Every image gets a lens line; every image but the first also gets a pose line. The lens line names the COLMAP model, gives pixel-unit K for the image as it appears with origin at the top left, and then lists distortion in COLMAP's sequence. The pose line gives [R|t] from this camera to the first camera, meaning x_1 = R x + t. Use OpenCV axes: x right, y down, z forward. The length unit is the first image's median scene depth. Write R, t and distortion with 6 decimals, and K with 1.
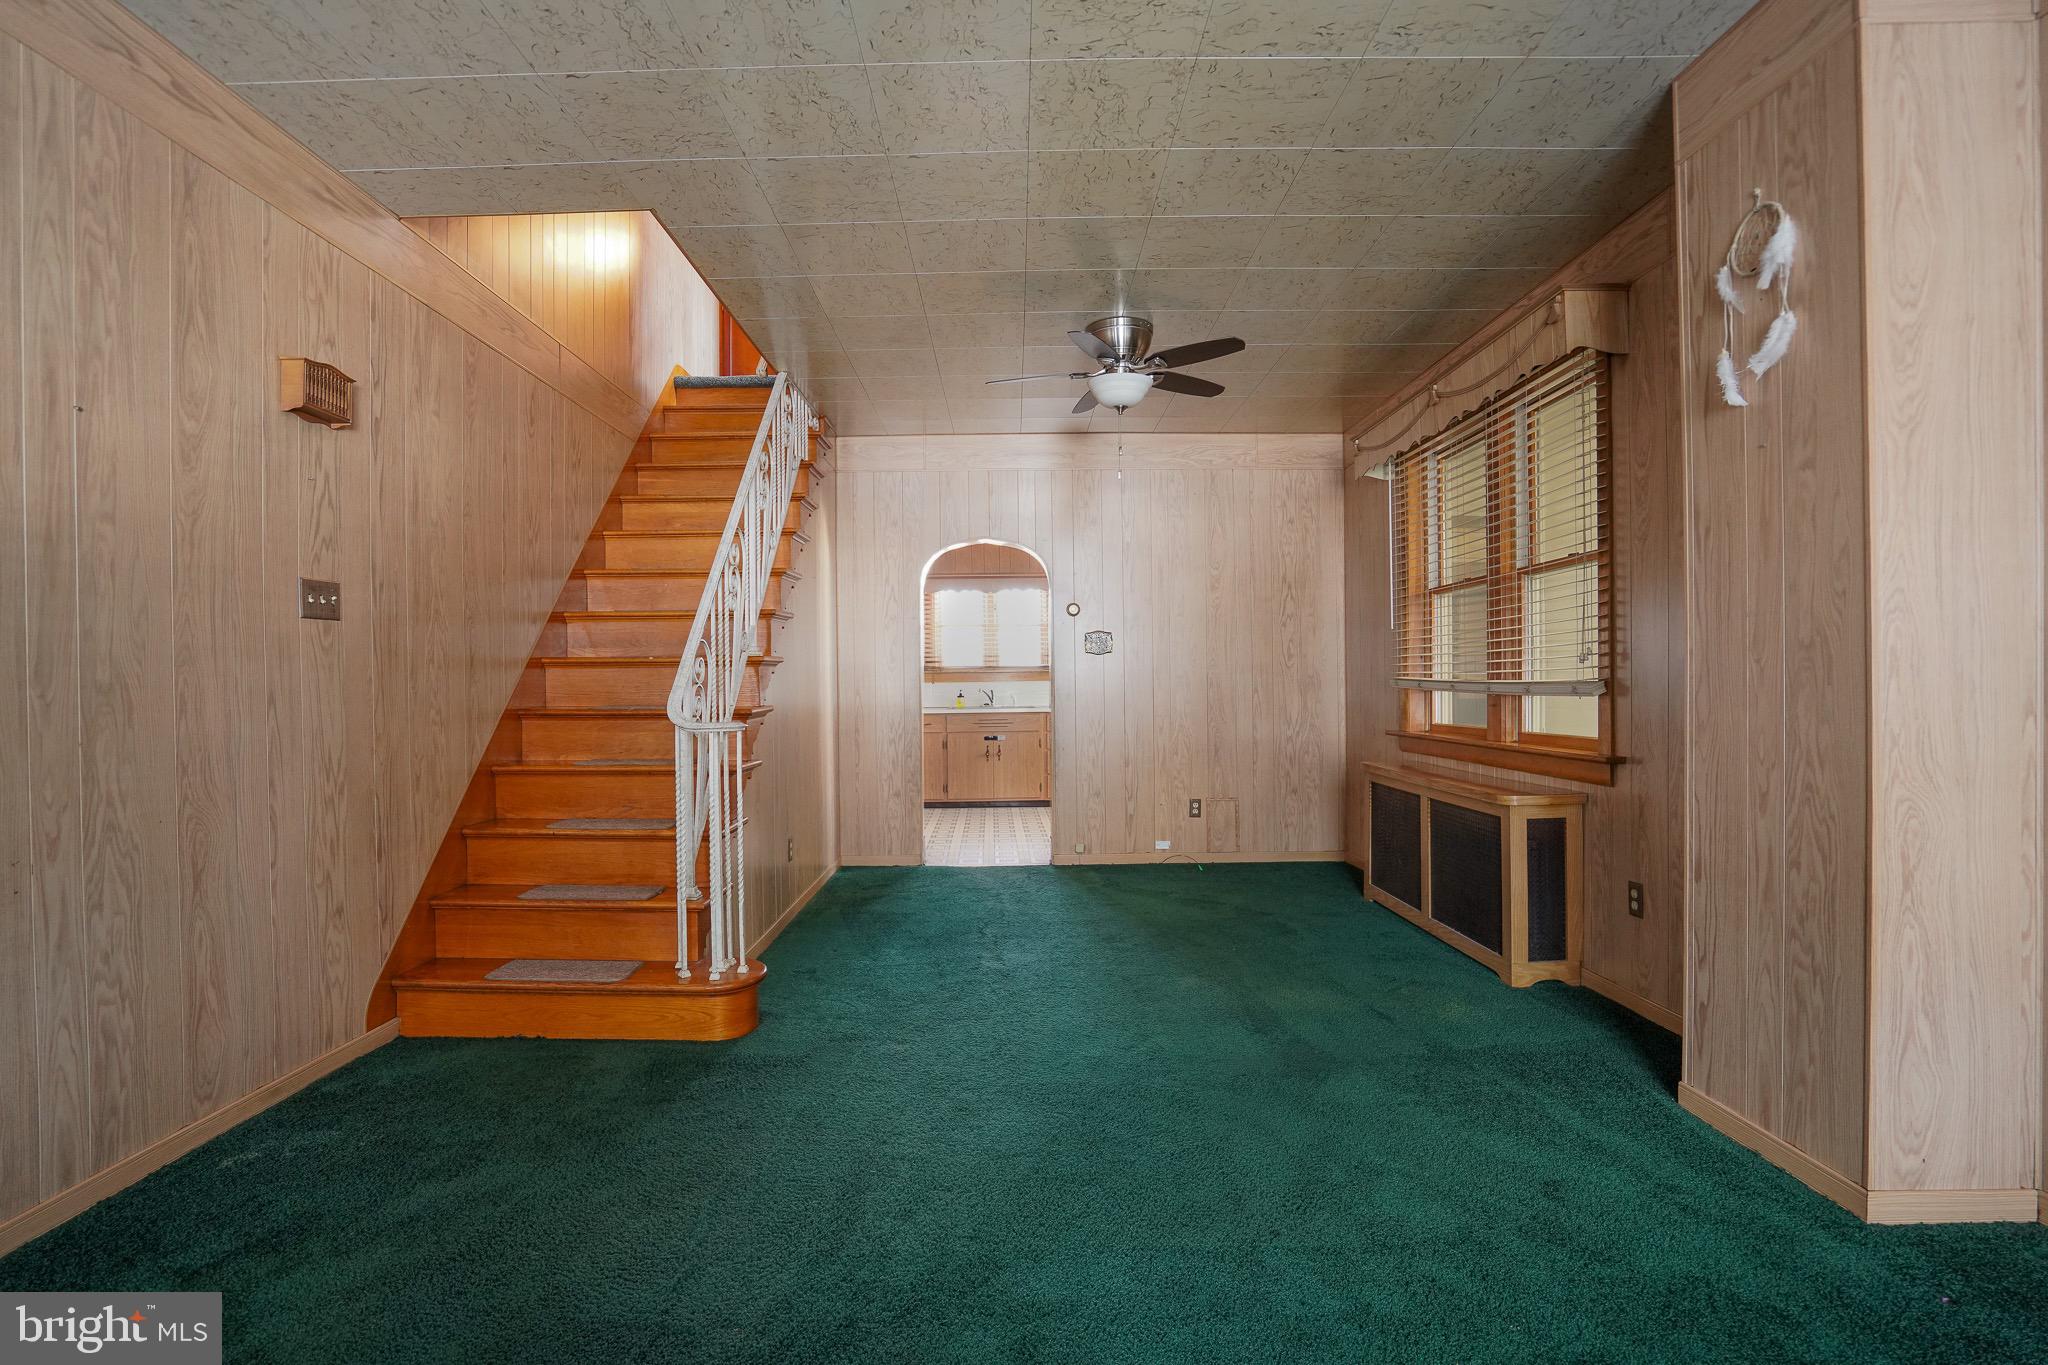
lens RADIAL K [[979.2, 0, 1006.1], [0, 979.2, 692.4], [0, 0, 1]] dist [-0.060897, 0.026367]
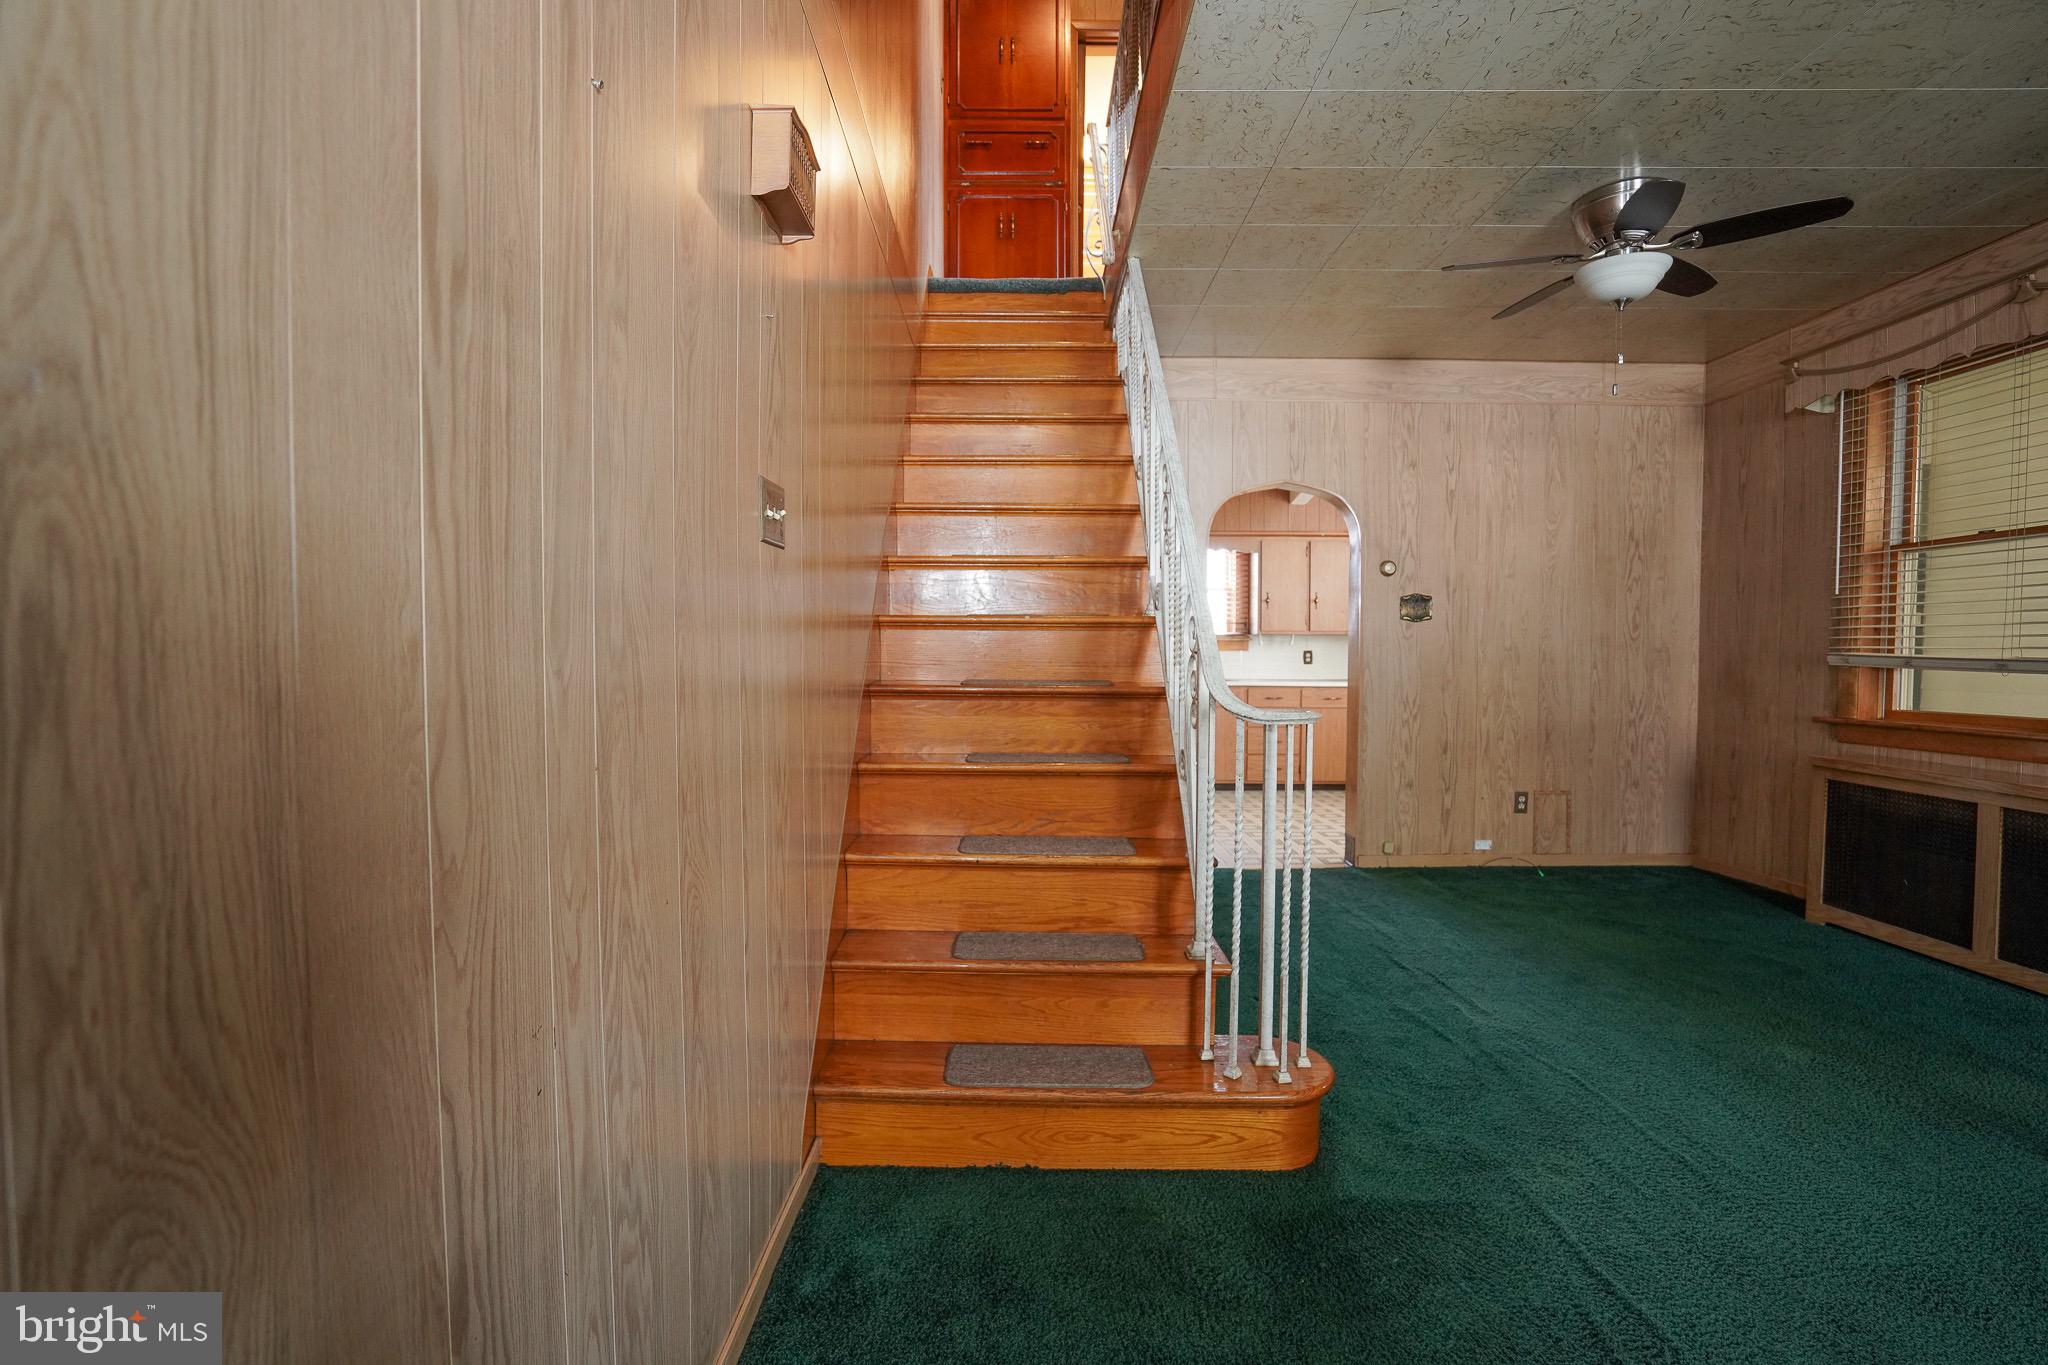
lens RADIAL K [[954.6, 0, 999.4], [0, 954.6, 691.0], [0, 0, 1]] dist [-0.047791, 0.023700]
pose [[0.999946, 0.010398, -0.000628, -0.496745], [-0.010372, 0.999422, 0.032370, -0.002676], [0.000964, -0.032362, 0.999476, 0.327227]]
